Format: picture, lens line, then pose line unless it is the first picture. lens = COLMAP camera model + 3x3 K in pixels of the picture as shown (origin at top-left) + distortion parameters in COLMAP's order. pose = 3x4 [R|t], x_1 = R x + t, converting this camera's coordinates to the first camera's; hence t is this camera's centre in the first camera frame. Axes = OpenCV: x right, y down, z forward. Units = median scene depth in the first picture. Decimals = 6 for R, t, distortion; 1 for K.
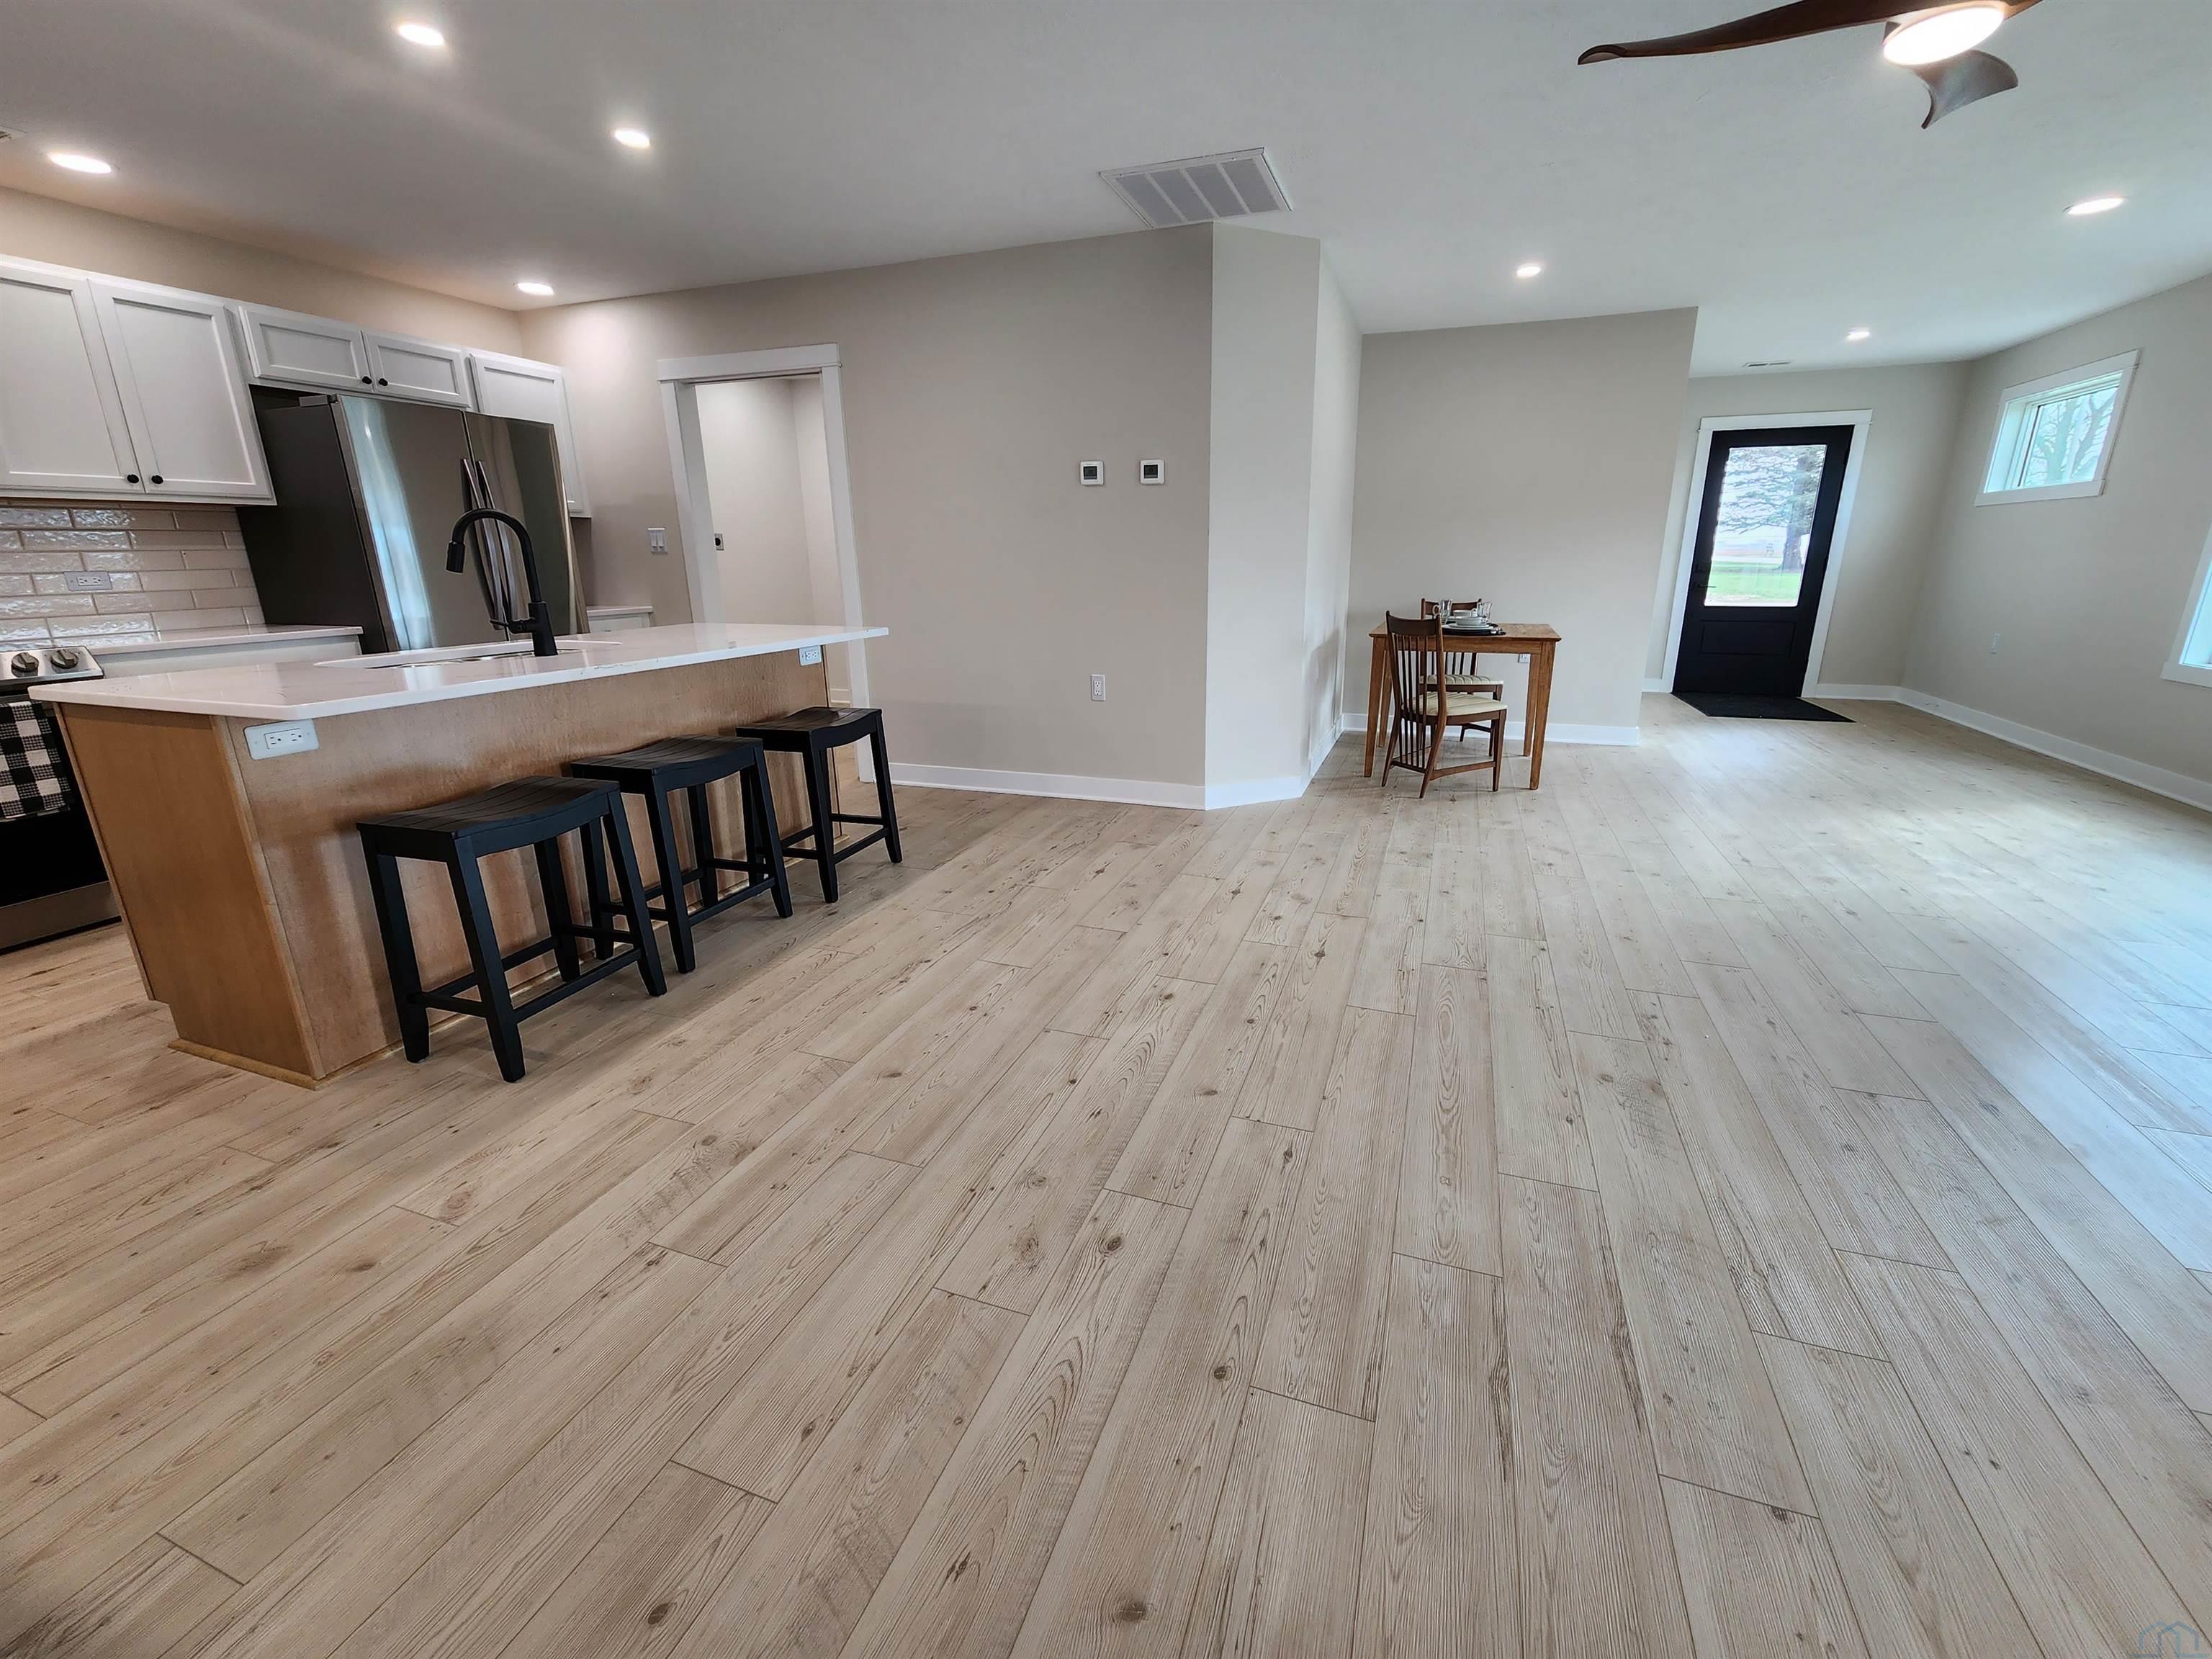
lens RADIAL K [[910.0, 0, 1128.2], [0, 910.0, 809.8], [0, 0, 1]] dist [0.003534, -0.003162]
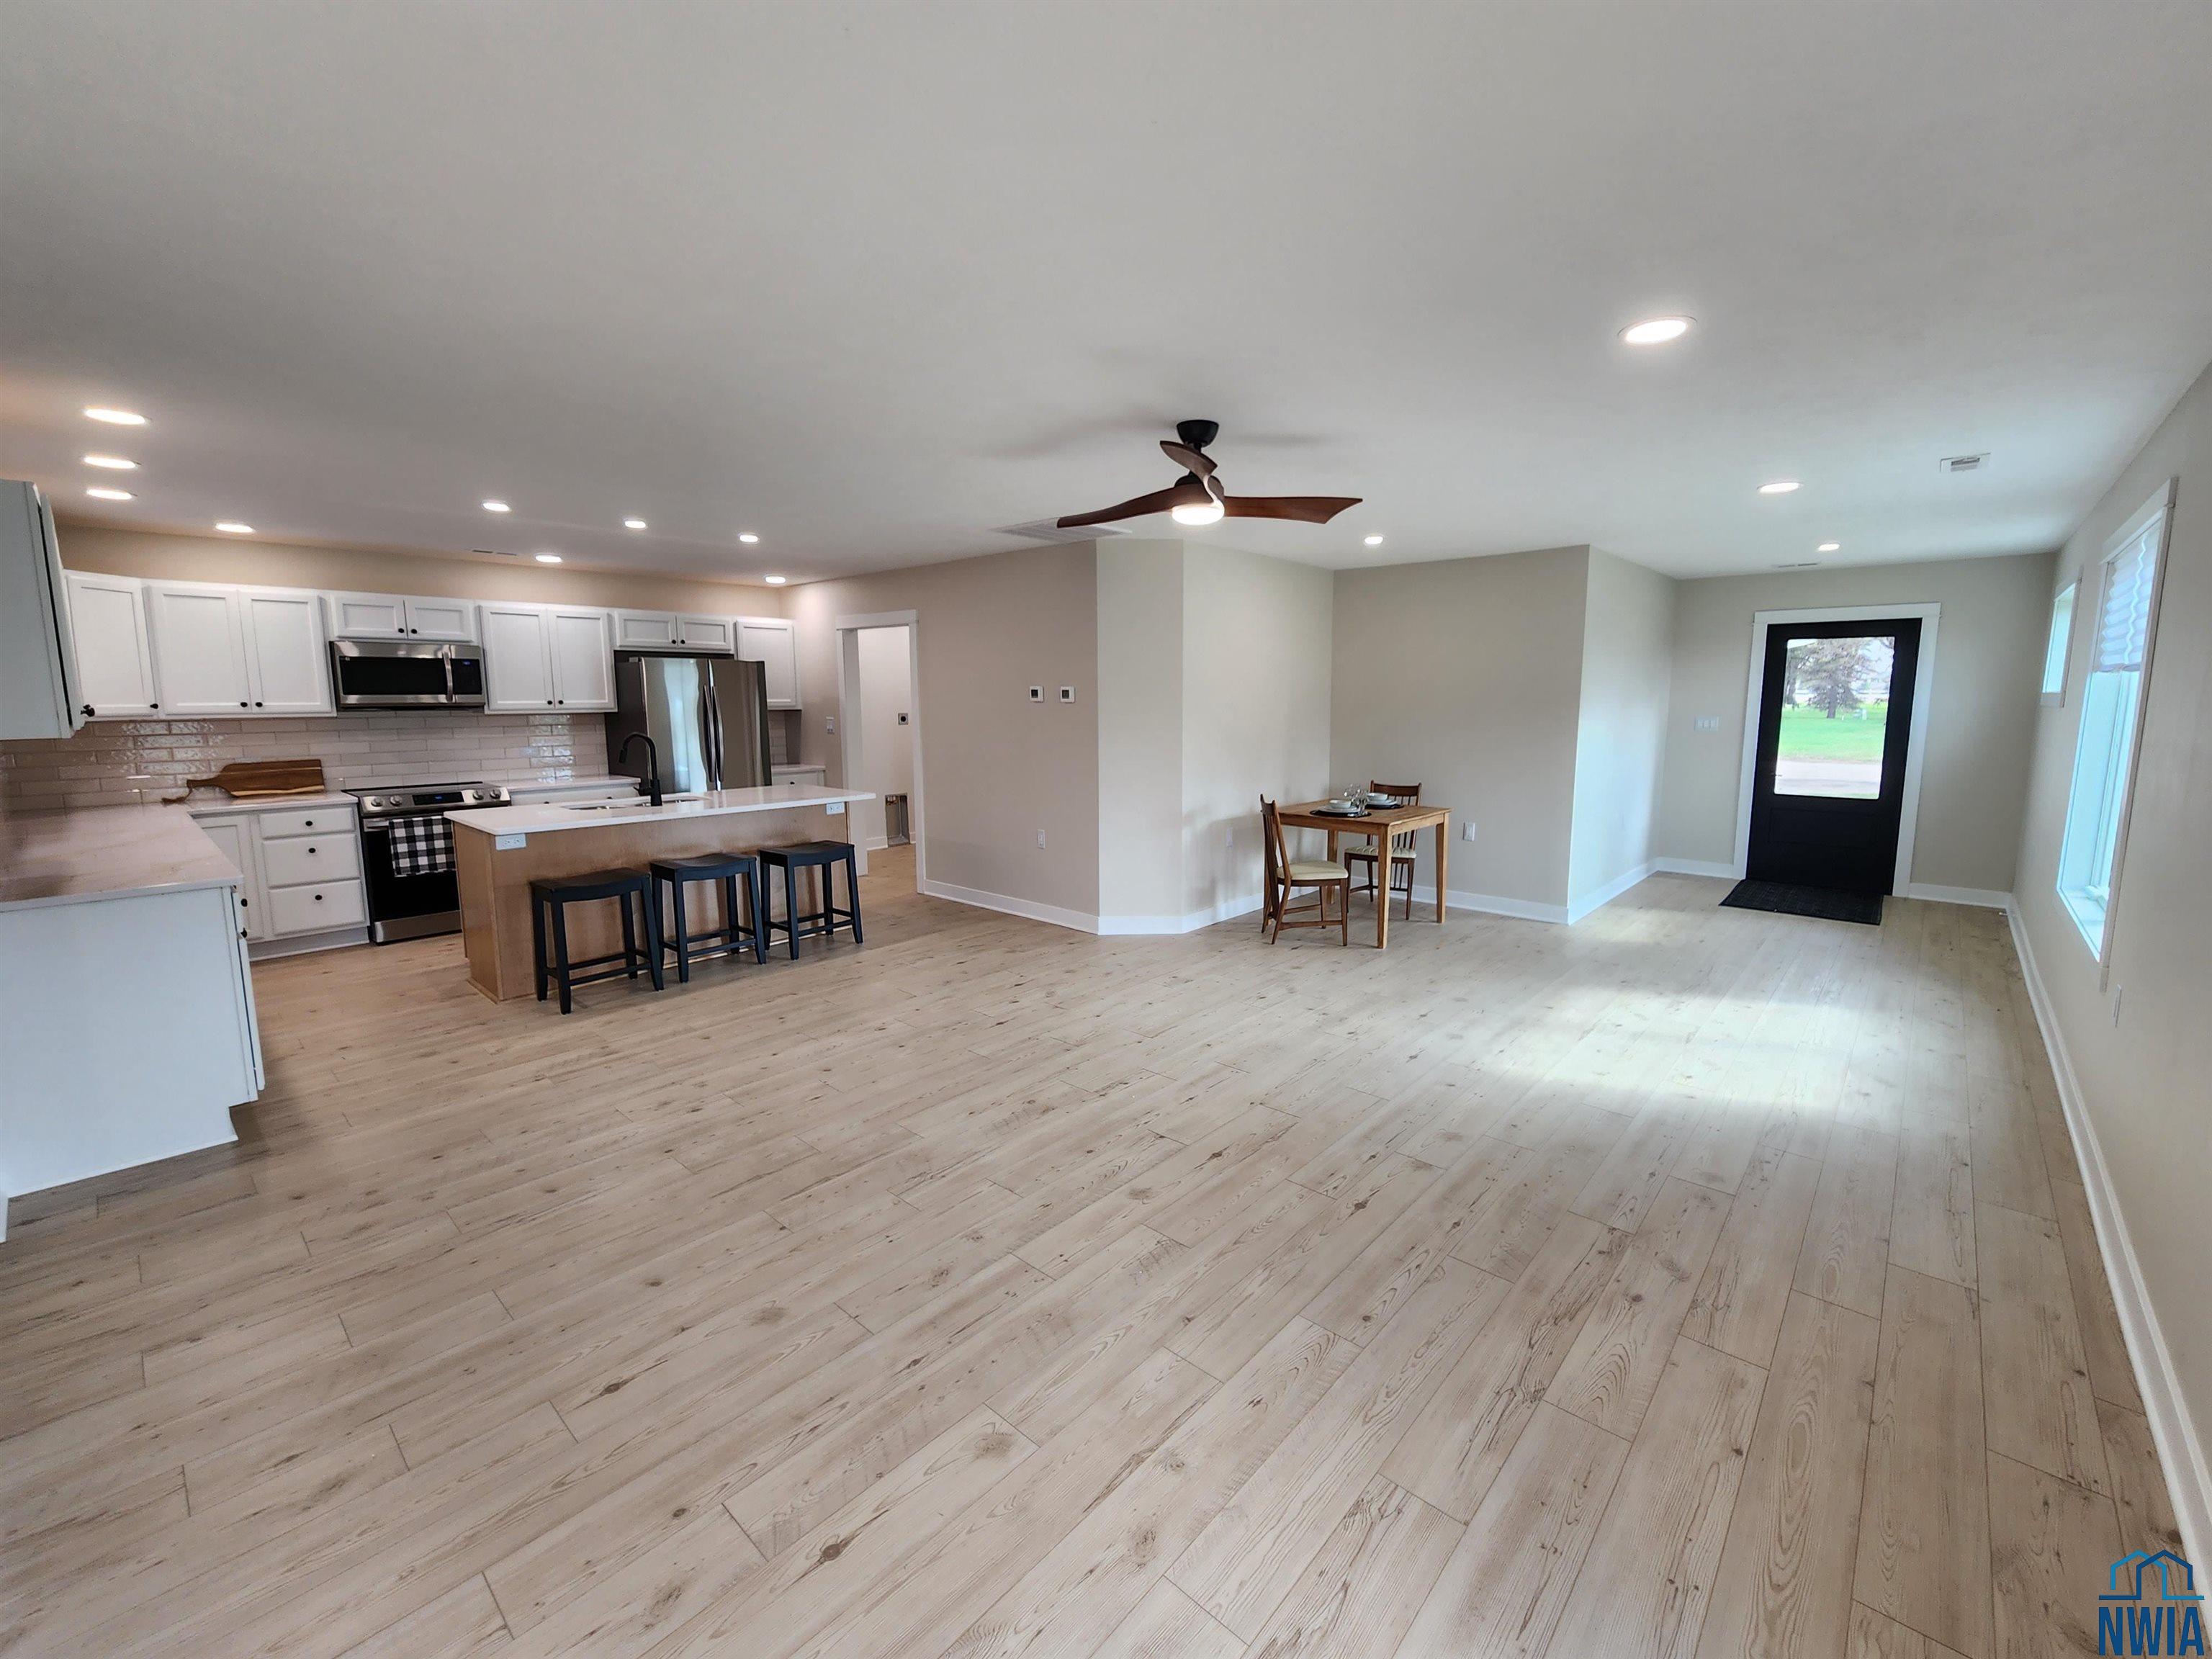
lens RADIAL K [[910.0, 0, 1128.2], [0, 910.0, 809.8], [0, 0, 1]] dist [0.003534, -0.003162]
pose [[0.927703, 0.054228, -0.369360, 0.770576], [-0.107307, 0.986374, -0.124702, -0.022565], [0.357565, 0.155321, 0.920881, -0.317089]]
